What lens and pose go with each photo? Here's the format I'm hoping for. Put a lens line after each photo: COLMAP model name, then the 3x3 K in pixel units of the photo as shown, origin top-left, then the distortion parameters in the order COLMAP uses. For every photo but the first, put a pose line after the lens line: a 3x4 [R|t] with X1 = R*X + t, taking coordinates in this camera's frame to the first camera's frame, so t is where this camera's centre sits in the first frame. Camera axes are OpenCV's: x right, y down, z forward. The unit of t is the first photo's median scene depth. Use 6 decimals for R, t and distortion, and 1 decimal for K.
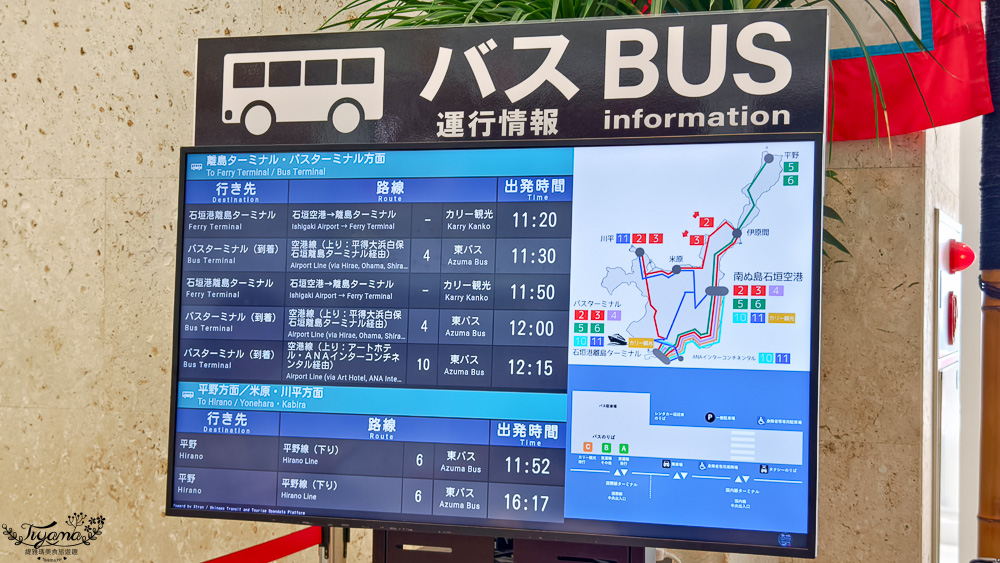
lens RADIAL K [[1611.6, 0, 499.1], [0, 1611.6, 281.1], [0, 0, 1]] dist [0.258328, 0.000000]
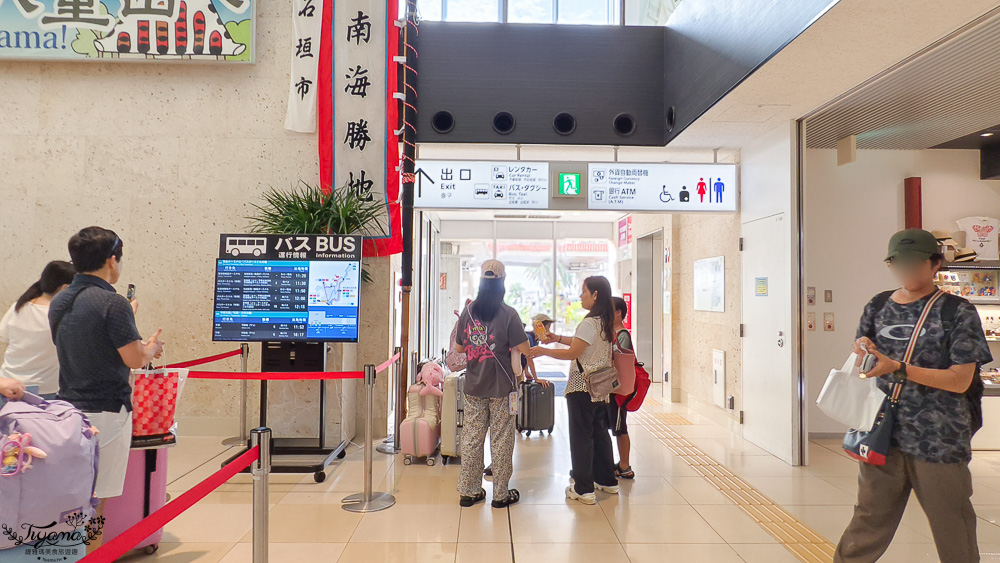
lens RADIAL K [[583.6, 0, 498.6], [0, 583.6, 274.1], [0, 0, 1]] dist [-0.001910, -0.000677]
pose [[0.931548, 0.010656, 0.363461, -0.059571], [-0.002696, 0.999745, -0.022402, -0.005713], [-0.363607, 0.019888, 0.931340, -0.809412]]
